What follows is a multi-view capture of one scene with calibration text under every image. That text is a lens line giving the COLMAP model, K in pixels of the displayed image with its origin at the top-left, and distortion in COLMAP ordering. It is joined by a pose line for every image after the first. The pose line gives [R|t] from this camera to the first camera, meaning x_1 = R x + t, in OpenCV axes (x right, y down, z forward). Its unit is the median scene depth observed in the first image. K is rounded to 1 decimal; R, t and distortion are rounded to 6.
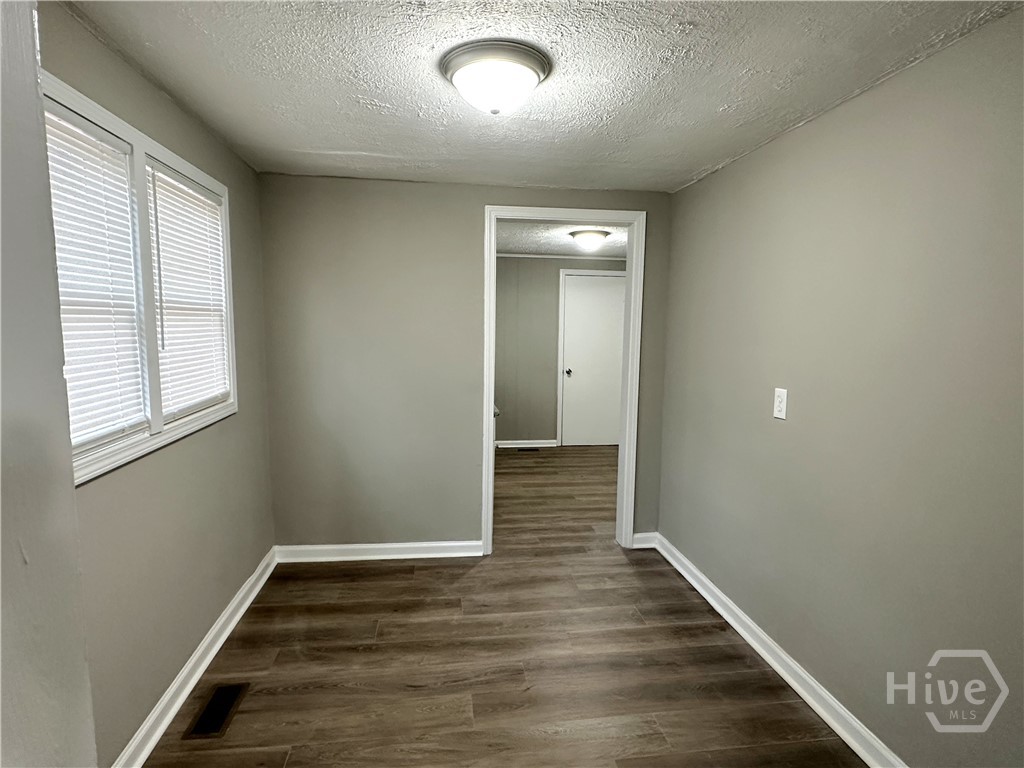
lens RADIAL K [[543.3, 0, 511.8], [0, 543.3, 384.5], [0, 0, 1]] dist [0.005542, 0.000084]
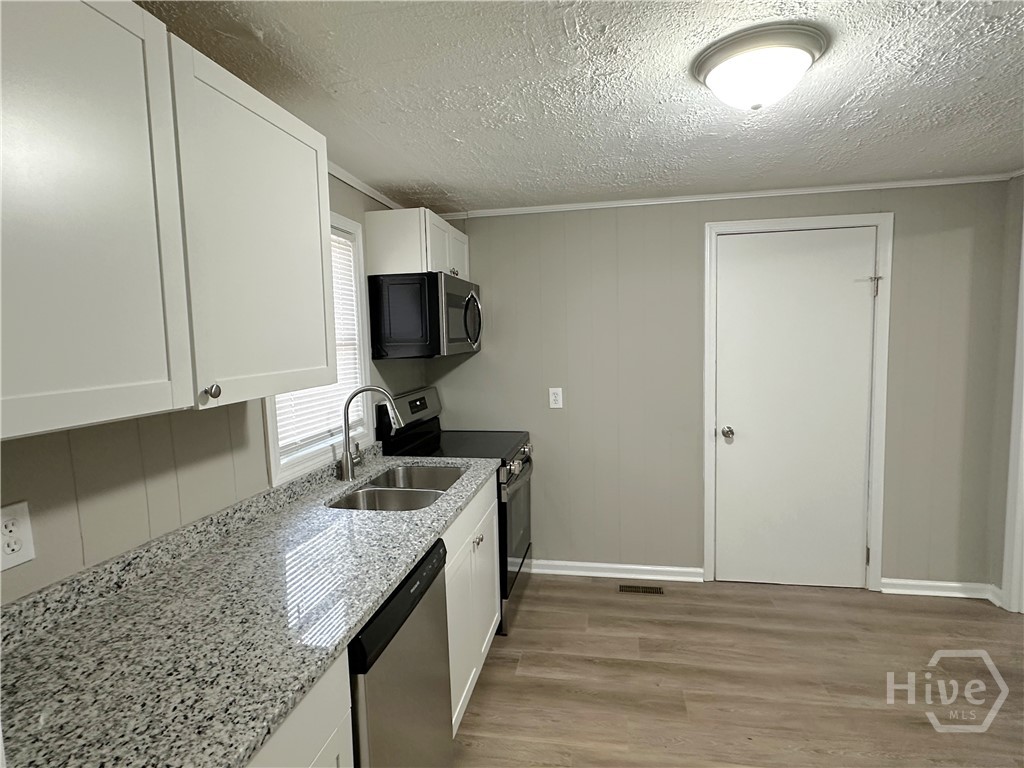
lens RADIAL K [[543.3, 0, 511.9], [0, 543.3, 386.8], [0, 0, 1]] dist [0.005542, 0.000084]
pose [[0.946964, -0.011131, -0.321148, 0.097227], [0.003753, 0.999715, -0.023582, -0.065173], [0.321319, 0.021126, 0.946735, 0.582601]]
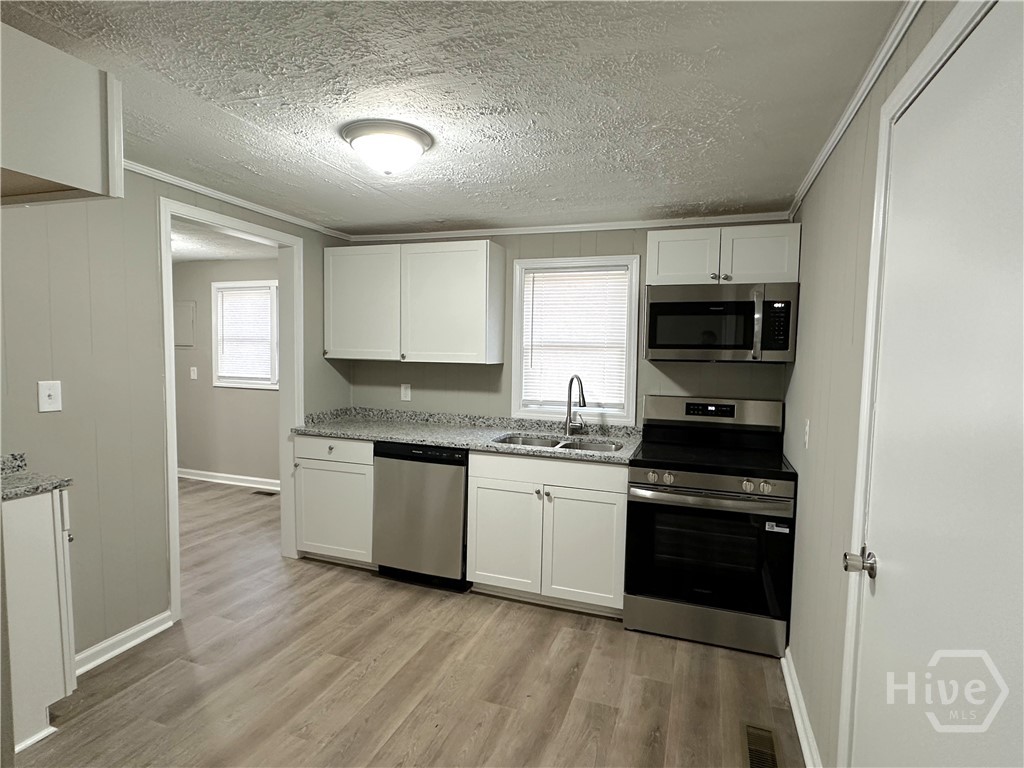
lens RADIAL K [[543.3, 0, 511.9], [0, 543.3, 386.6], [0, 0, 1]] dist [0.005542, 0.000084]
pose [[-0.467622, 0.032384, -0.883335, 0.438718], [-0.129079, 0.986114, 0.104484, -0.118351], [0.874453, 0.162879, -0.456949, 1.178311]]
